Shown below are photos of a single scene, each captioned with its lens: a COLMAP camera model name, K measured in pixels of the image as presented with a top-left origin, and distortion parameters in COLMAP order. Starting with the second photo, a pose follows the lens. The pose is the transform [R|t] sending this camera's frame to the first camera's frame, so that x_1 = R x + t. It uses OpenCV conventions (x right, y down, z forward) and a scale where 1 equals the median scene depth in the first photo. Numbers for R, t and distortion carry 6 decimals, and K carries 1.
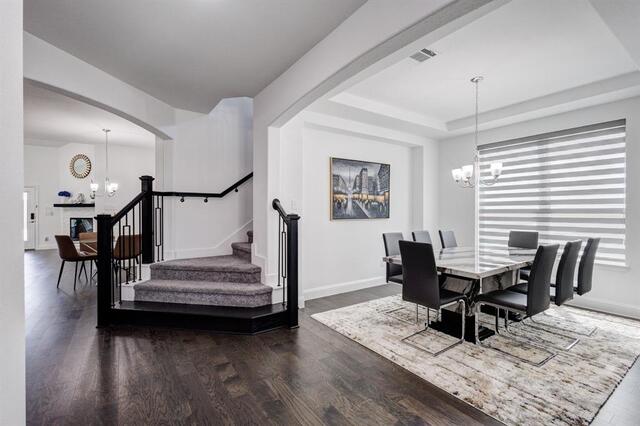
lens RADIAL K [[296.6, 0, 322.2], [0, 296.6, 215.5], [0, 0, 1]] dist [0.003378, 0.000407]
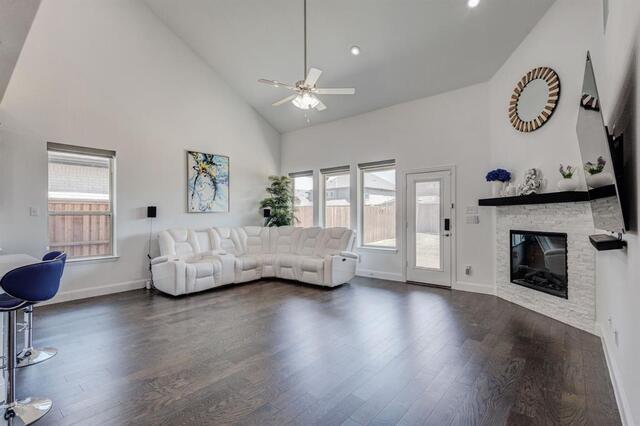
lens RADIAL K [[296.6, 0, 324.5], [0, 296.6, 213.6], [0, 0, 1]] dist [0.003378, 0.000407]
pose [[0.283317, -0.010248, -0.958972, -1.144736], [-0.008572, 0.999876, -0.013217, -0.017794], [0.958988, 0.011964, 0.283194, 1.390546]]
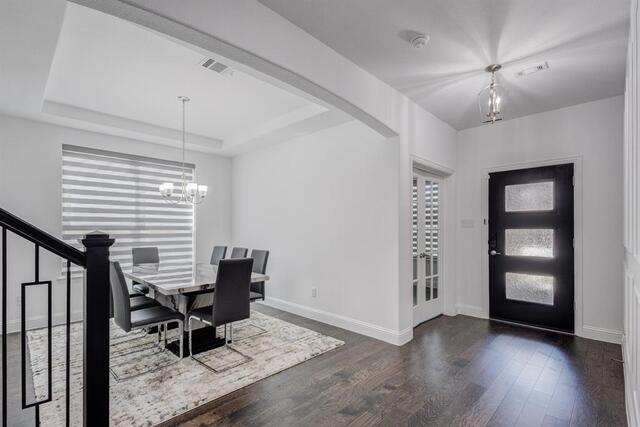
lens RADIAL K [[296.6, 0, 328.1], [0, 296.6, 230.3], [0, 0, 1]] dist [0.003378, 0.000407]
pose [[-0.208599, -0.005940, 0.977983, -0.451627], [0.014434, 0.999854, 0.009151, -0.006466], [-0.977895, 0.016025, -0.208482, 0.570633]]
